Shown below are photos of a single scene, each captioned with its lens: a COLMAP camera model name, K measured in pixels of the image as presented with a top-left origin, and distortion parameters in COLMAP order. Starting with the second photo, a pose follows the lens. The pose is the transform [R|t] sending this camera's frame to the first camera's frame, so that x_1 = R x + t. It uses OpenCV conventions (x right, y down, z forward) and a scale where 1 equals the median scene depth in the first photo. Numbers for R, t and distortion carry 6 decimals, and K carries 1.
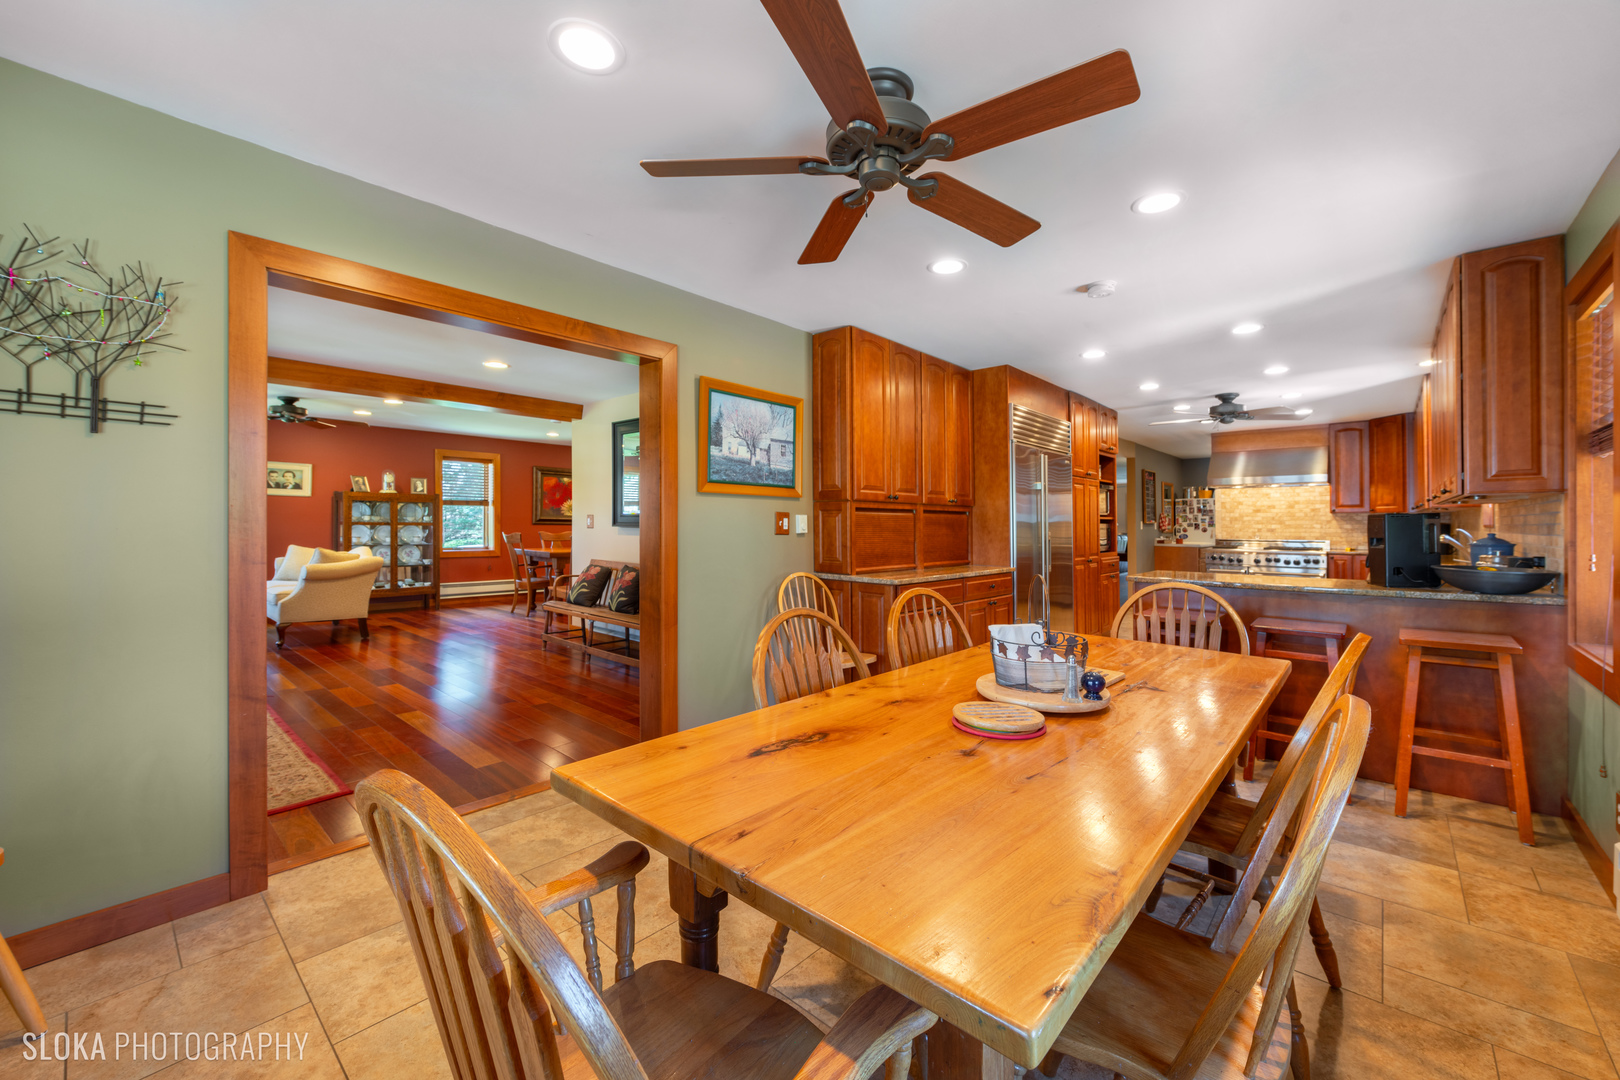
lens RADIAL K [[641.4, 0, 815.1], [0, 641.4, 507.3], [0, 0, 1]] dist [0.000132, -0.000187]
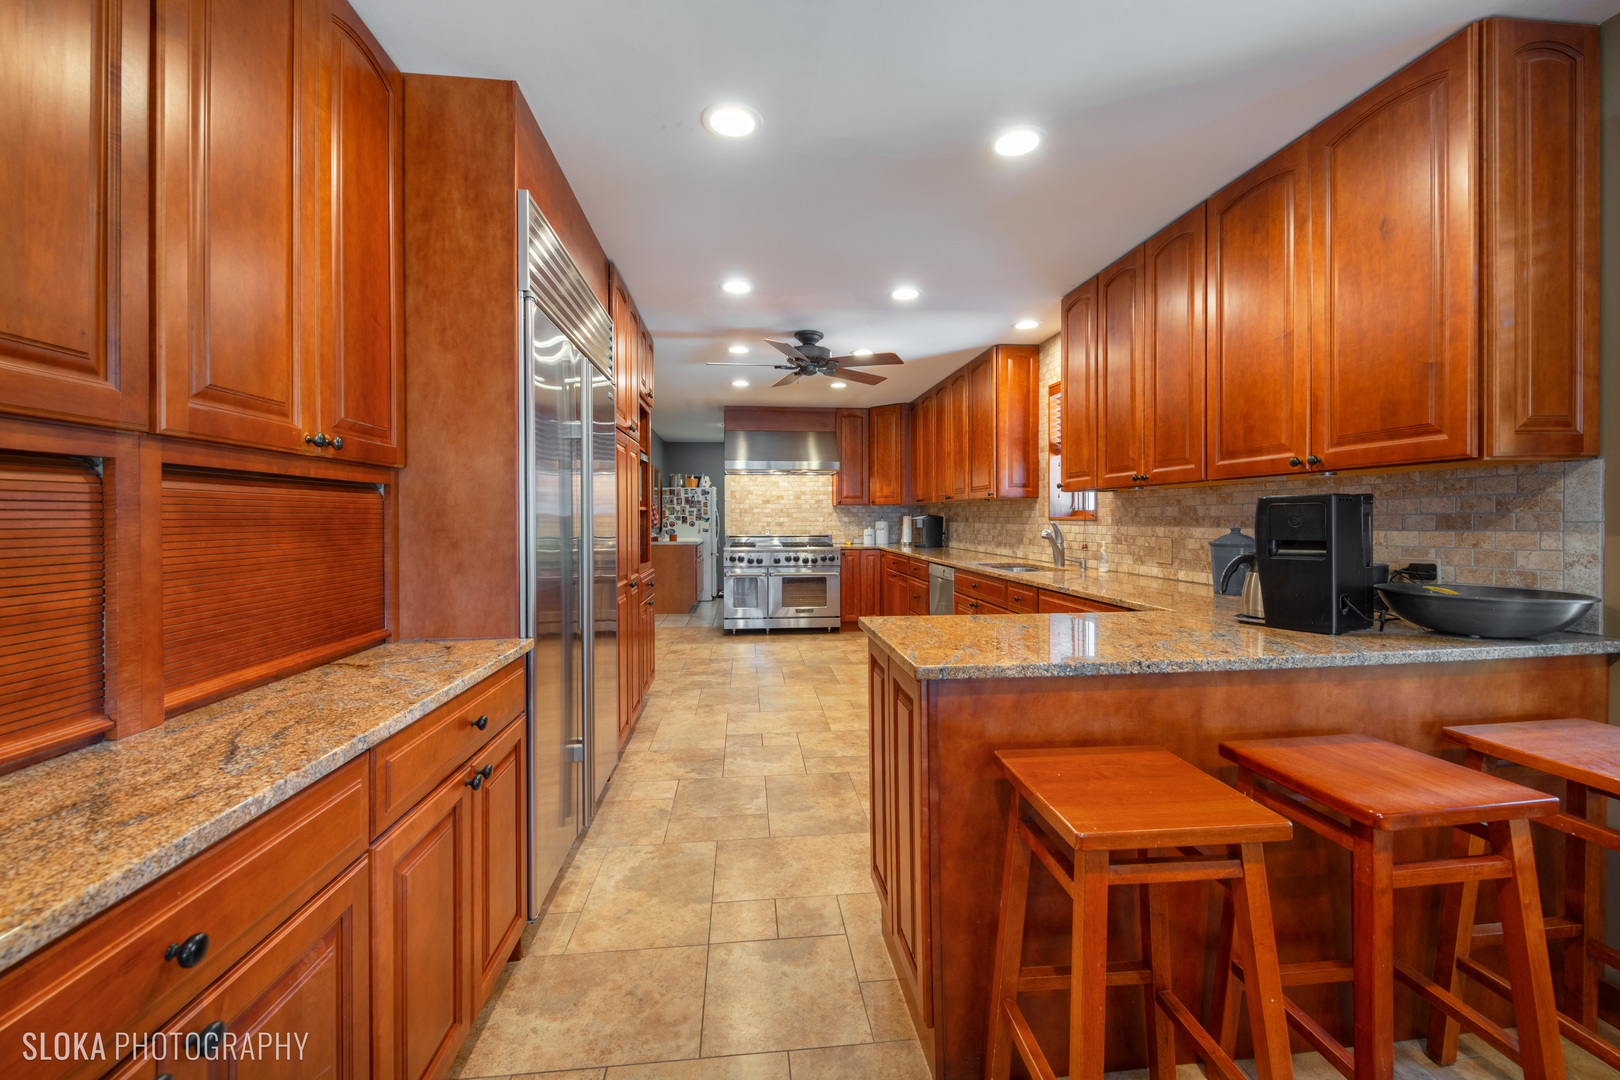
lens RADIAL K [[664.8, 0, 819.8], [0, 664.8, 516.3], [0, 0, 1]] dist [-0.001836, -0.000221]
pose [[0.676013, -0.003382, 0.736882, 0.087543], [-0.014837, 0.999724, 0.018201, 0.008939], [-0.736740, -0.023237, 0.675776, 0.384314]]
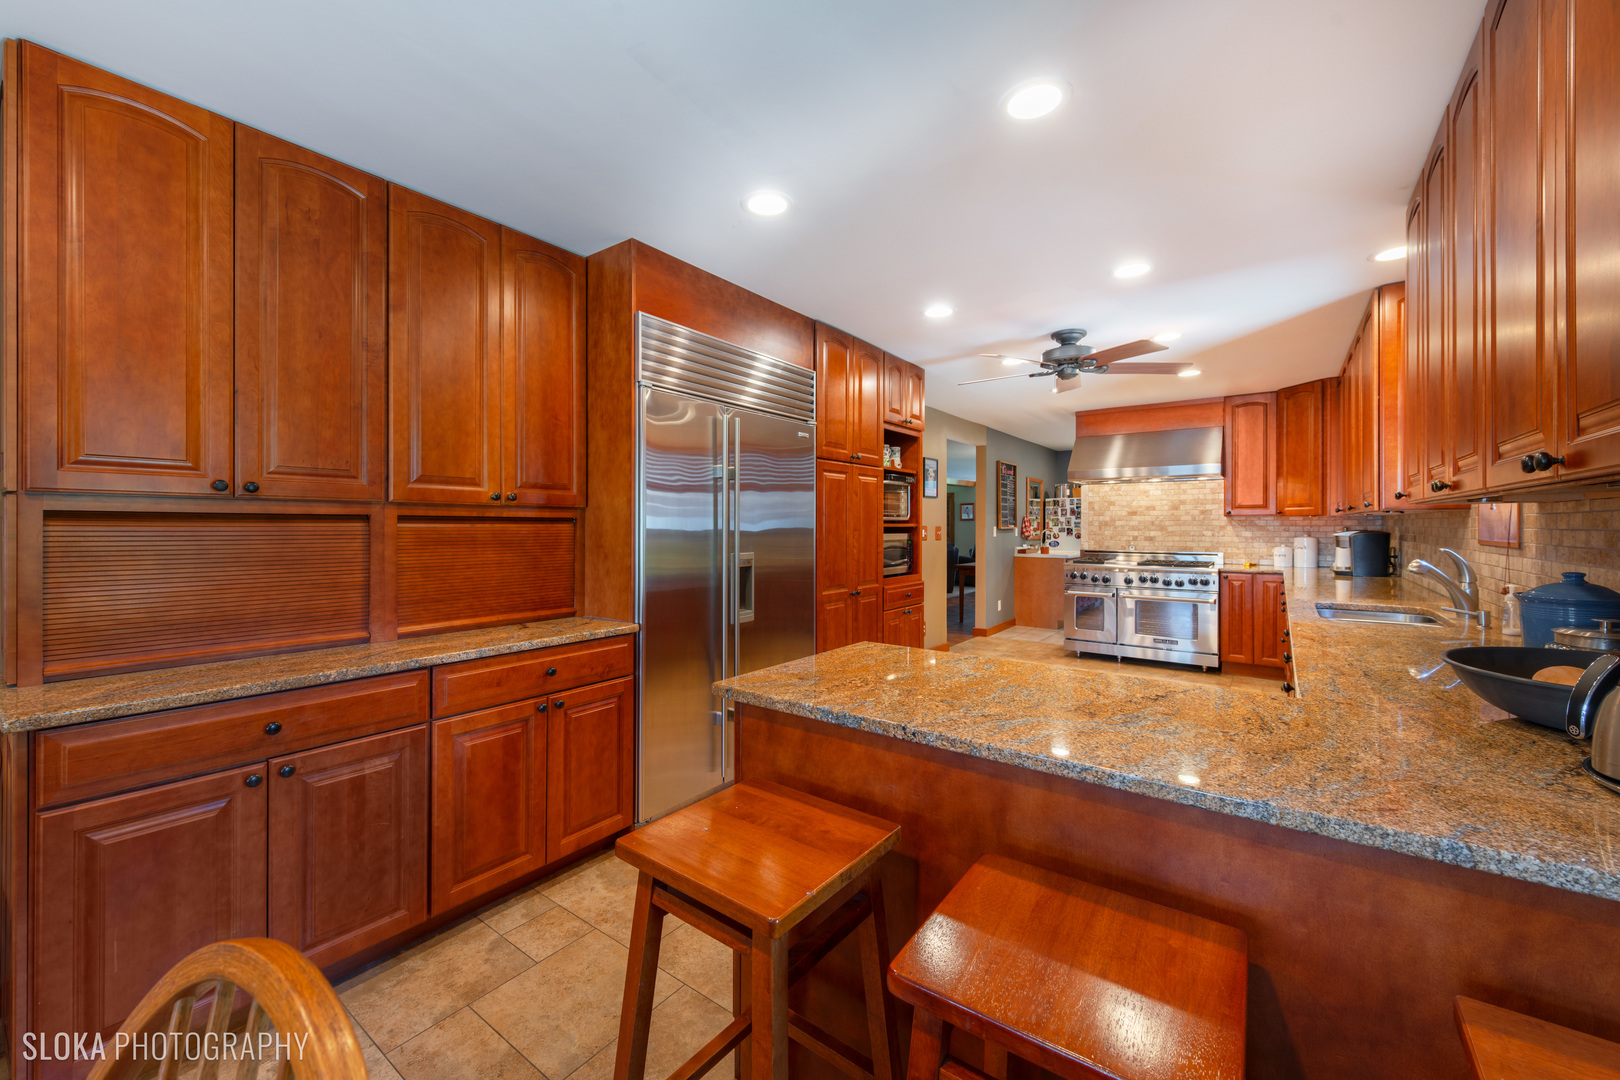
lens RADIAL K [[635.3, 0, 764.1], [0, 635.3, 520.6], [0, 0, 1]] dist [0.002360, -0.000009]
pose [[0.998922, -0.001354, 0.046407, 0.240904], [0.000449, 0.999810, 0.019502, -0.000699], [-0.046425, -0.019460, 0.998732, 0.294296]]
